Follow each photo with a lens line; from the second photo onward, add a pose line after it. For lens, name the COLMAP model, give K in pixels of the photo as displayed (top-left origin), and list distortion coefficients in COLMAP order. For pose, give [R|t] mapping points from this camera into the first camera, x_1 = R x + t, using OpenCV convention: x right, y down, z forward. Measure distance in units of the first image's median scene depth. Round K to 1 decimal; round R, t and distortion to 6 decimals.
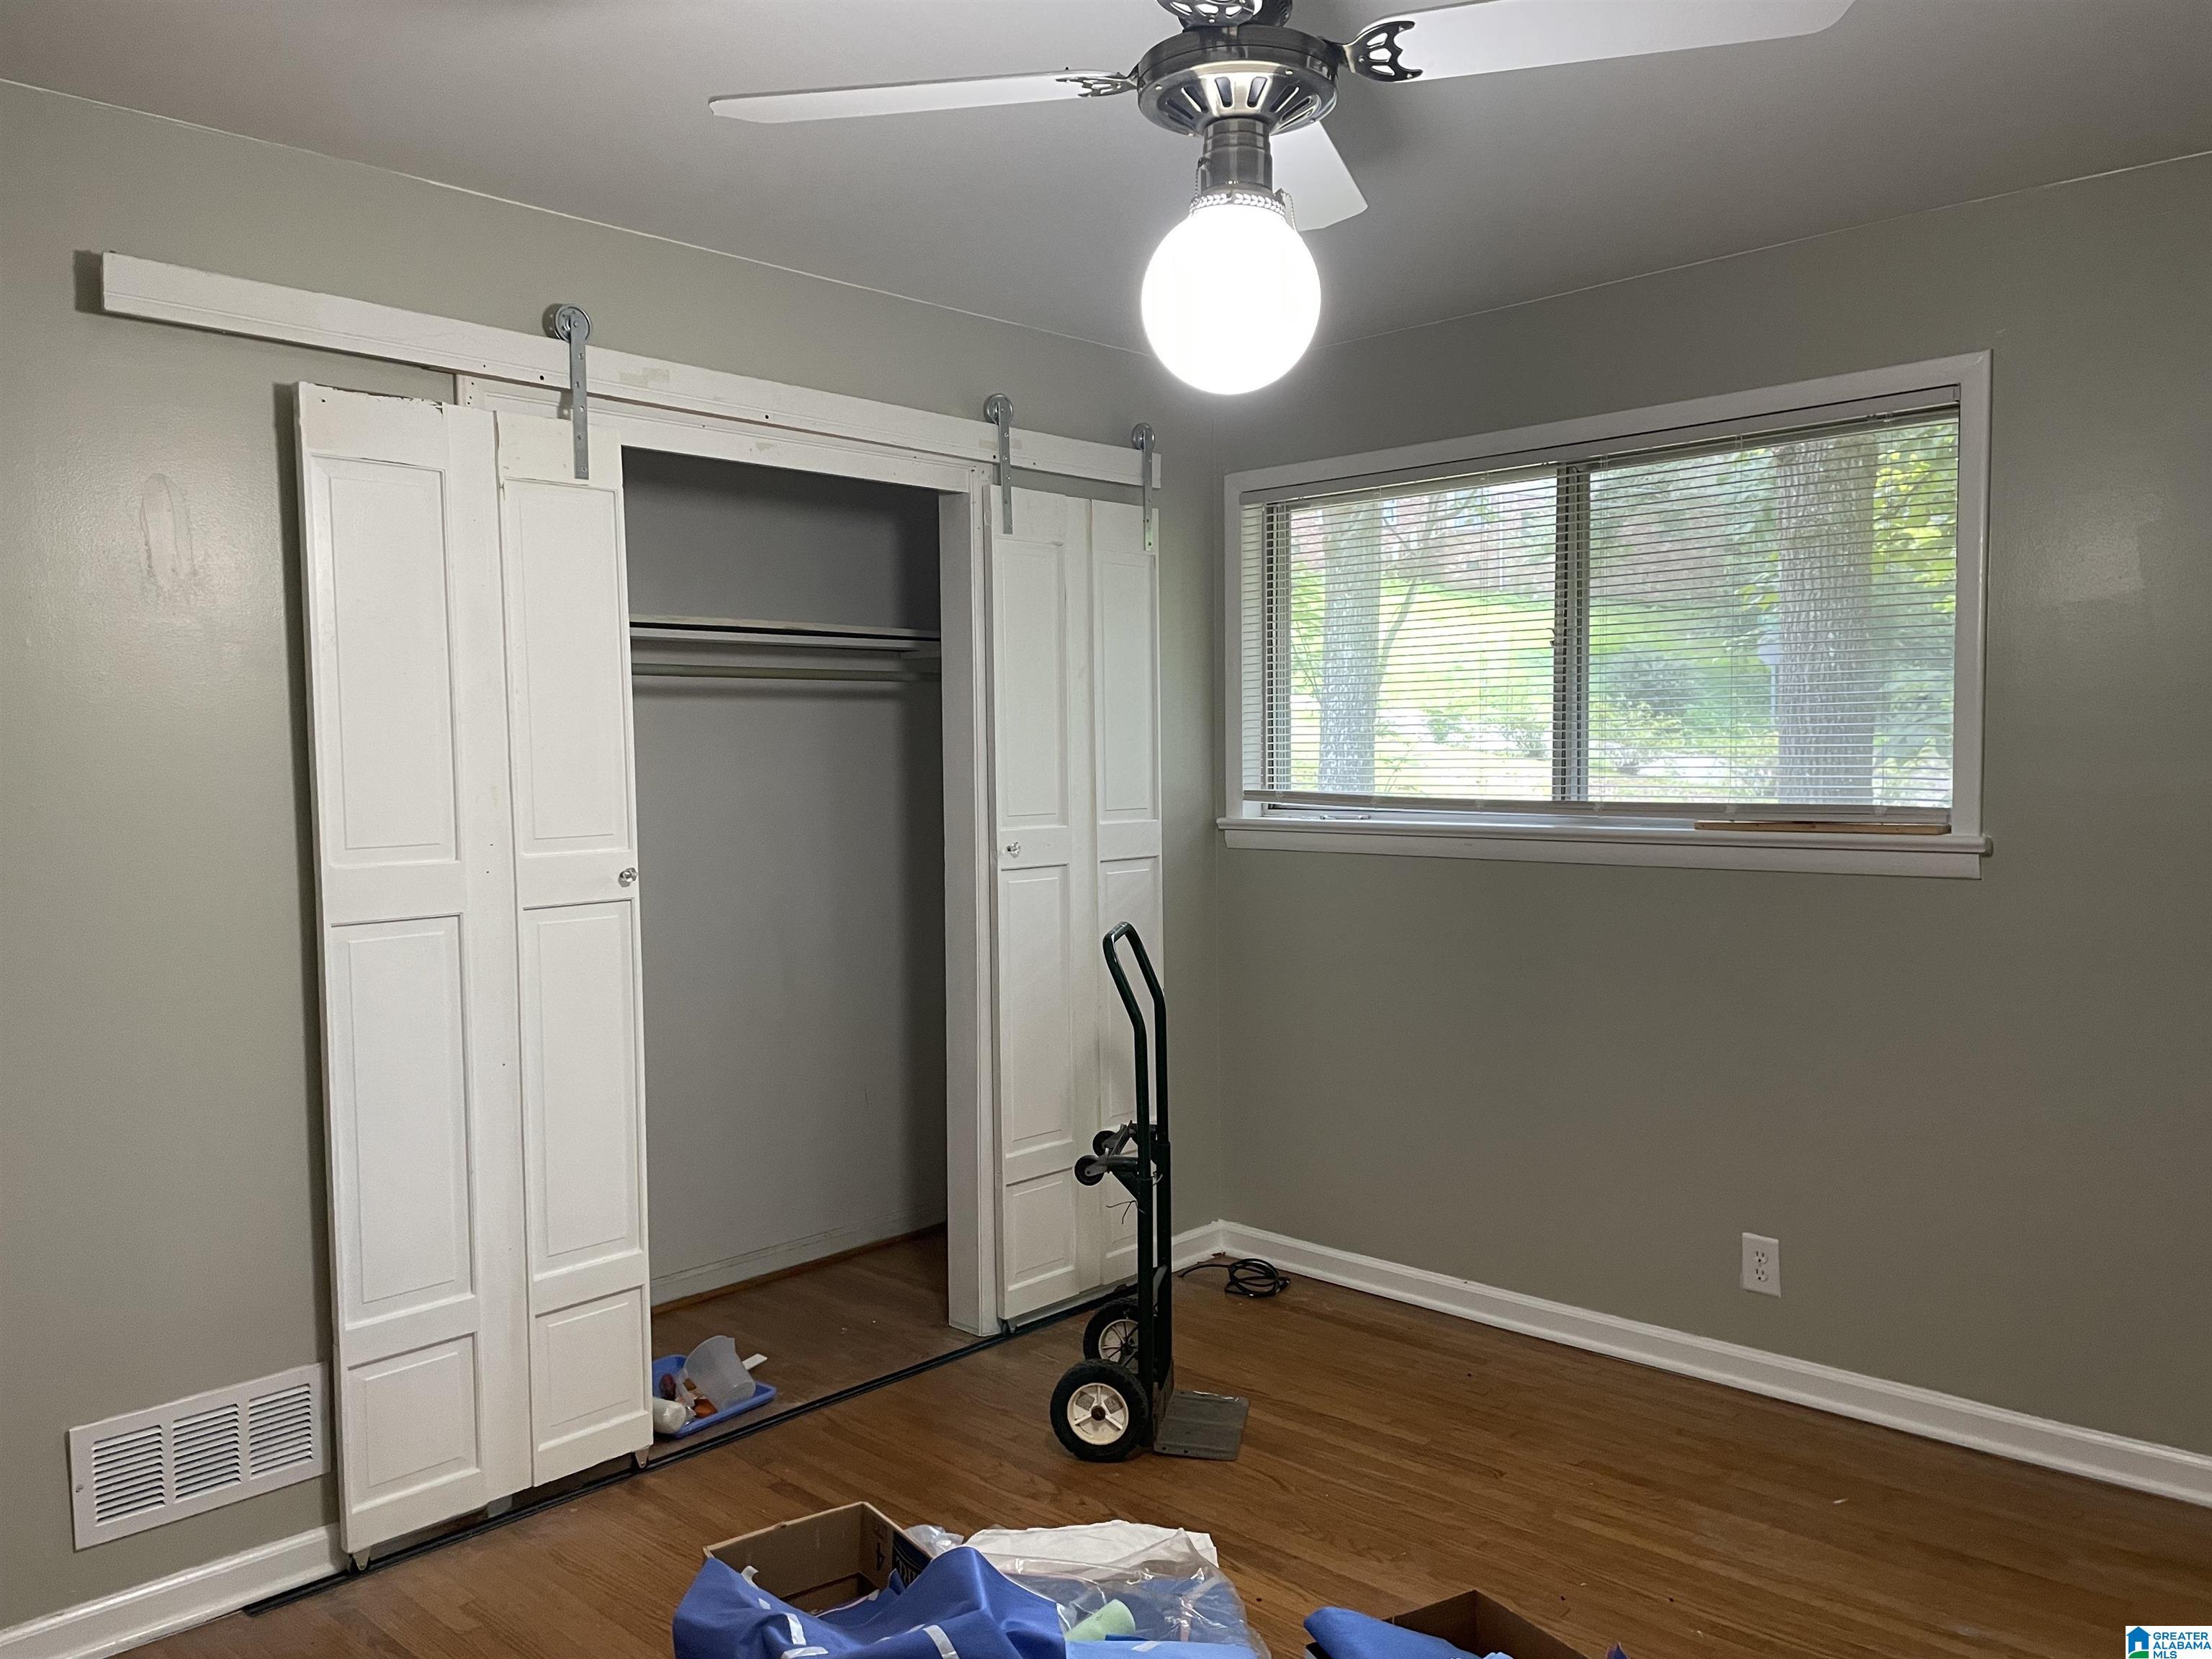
lens RADIAL K [[1672.6, 0, 1111.7], [0, 1672.6, 824.1], [0, 0, 1]] dist [0.086847, -0.116260]
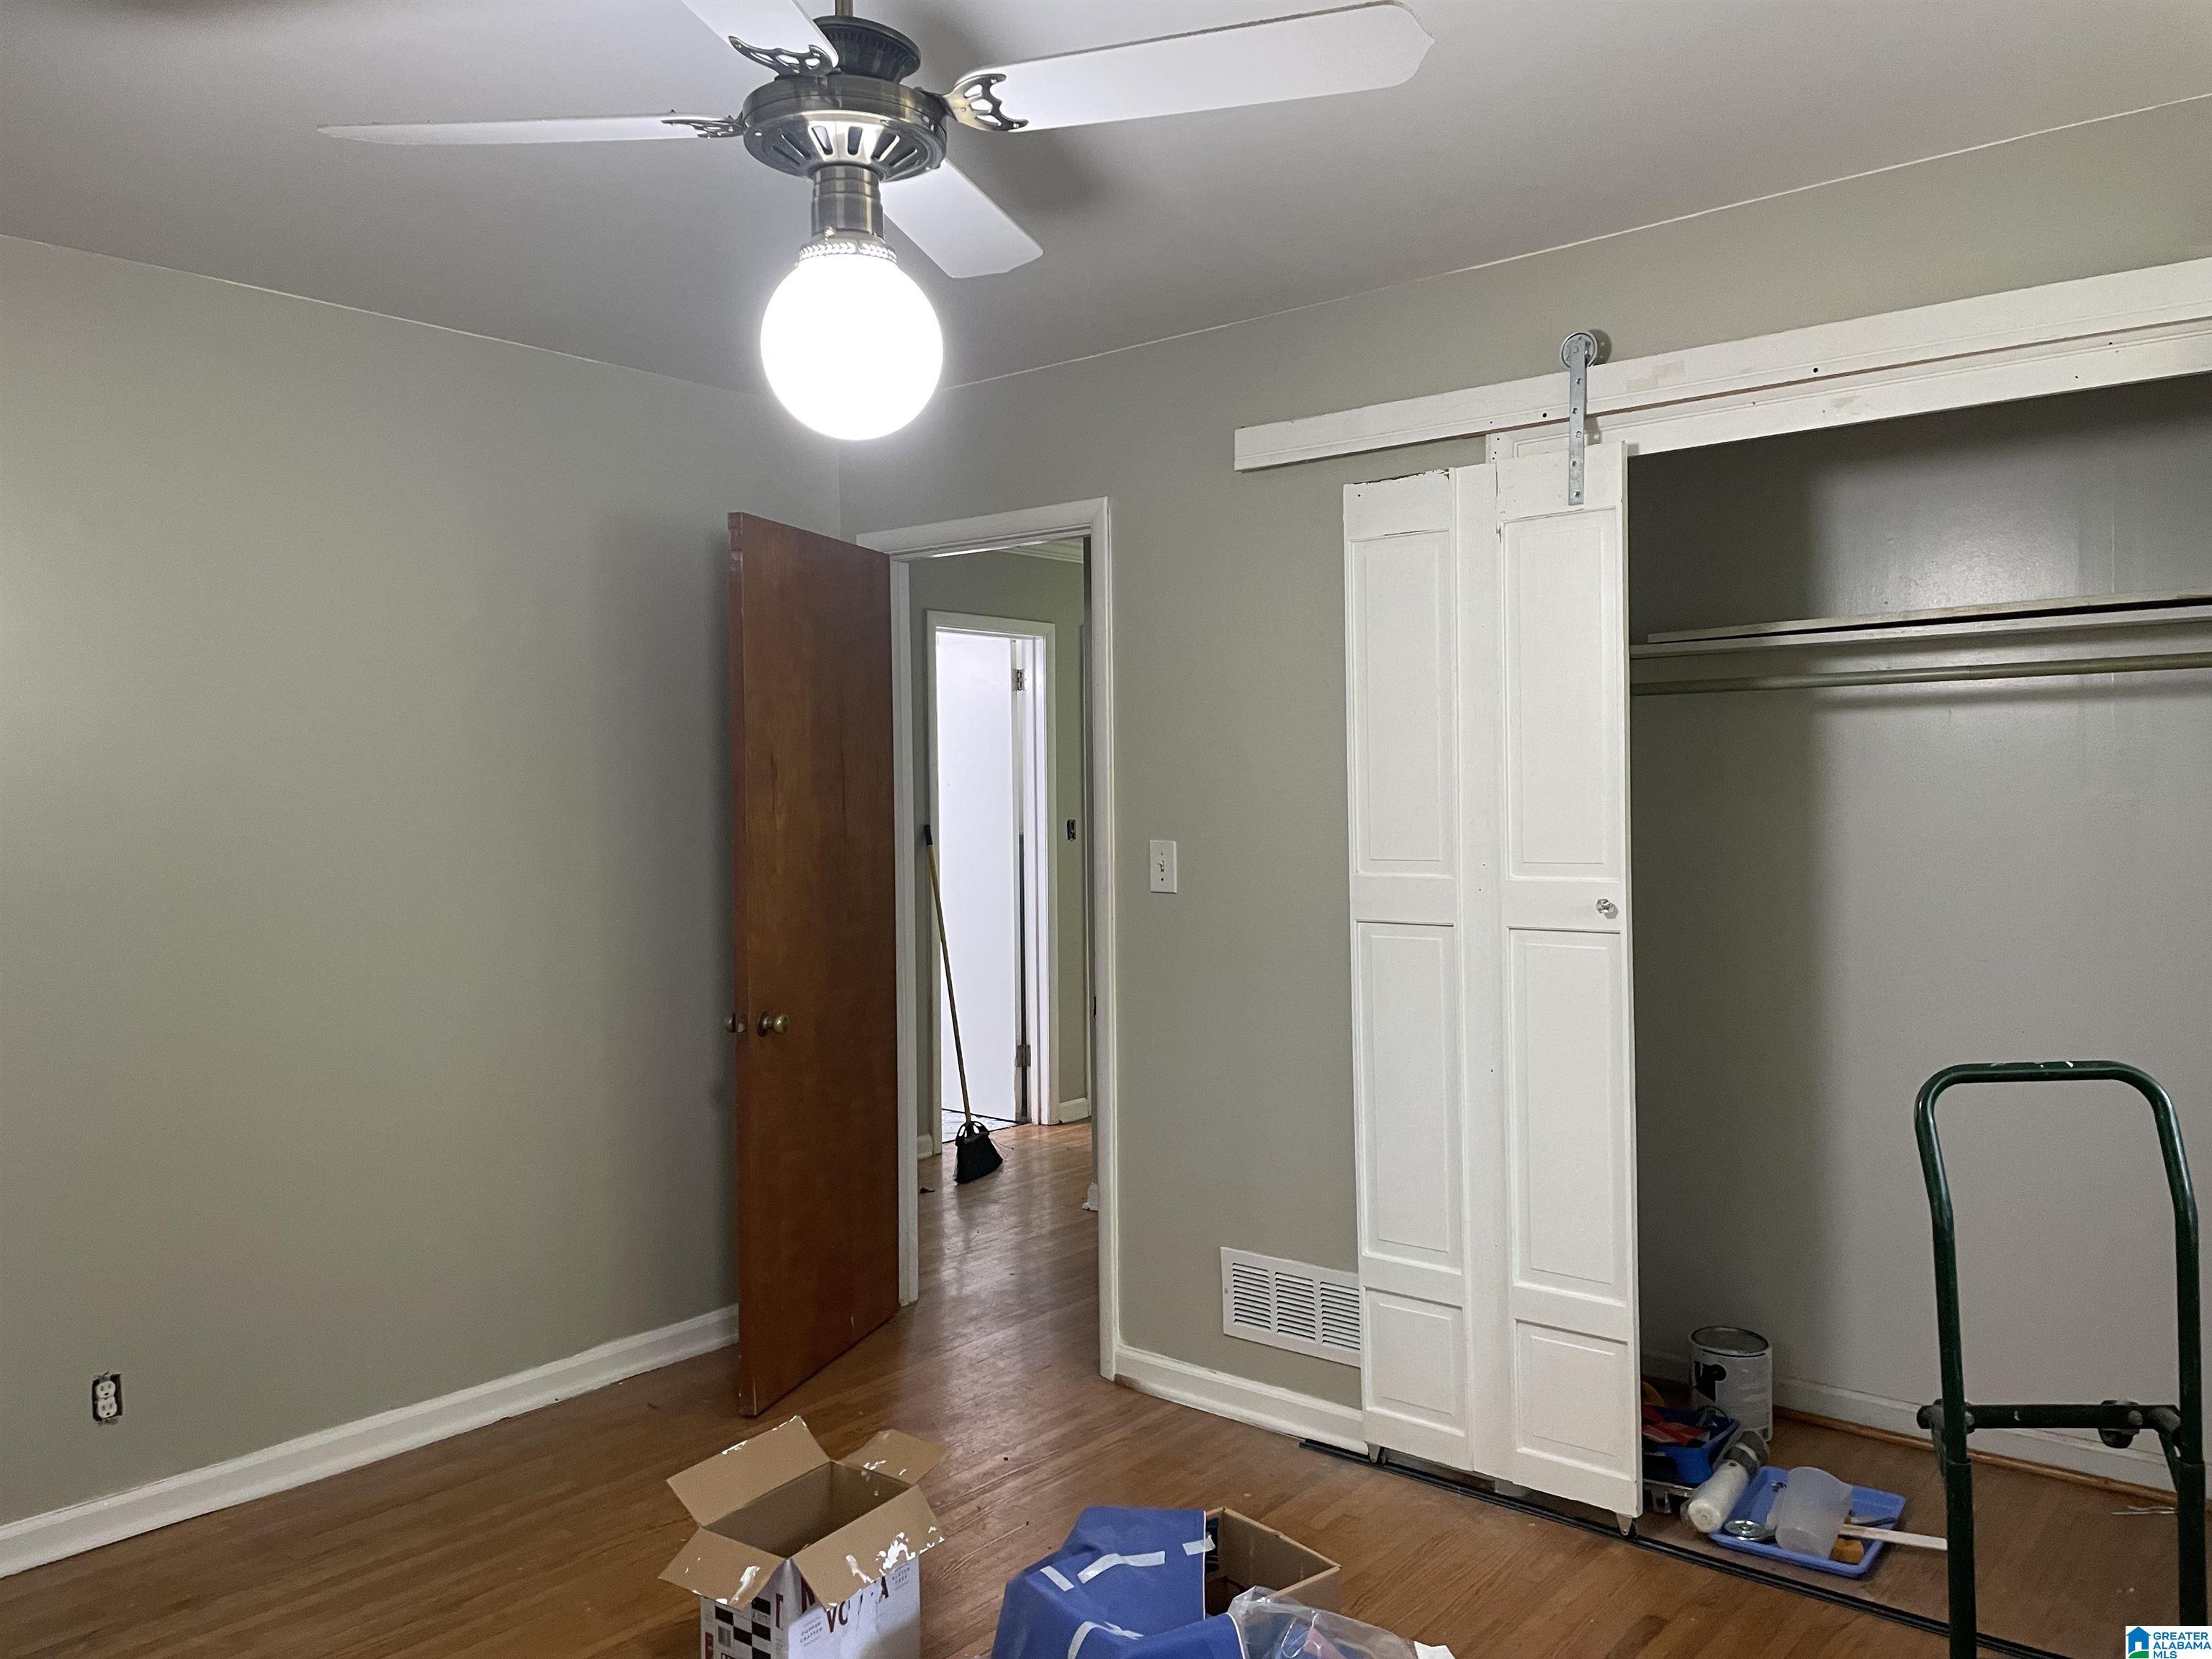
lens RADIAL K [[1672.6, 0, 1111.7], [0, 1672.6, 824.1], [0, 0, 1]] dist [0.086847, -0.116260]
pose [[0.050375, 0.029792, -0.998286, 0.690475], [-0.035240, 0.998986, 0.028035, -0.035404], [0.998108, 0.033767, 0.051374, 0.702090]]
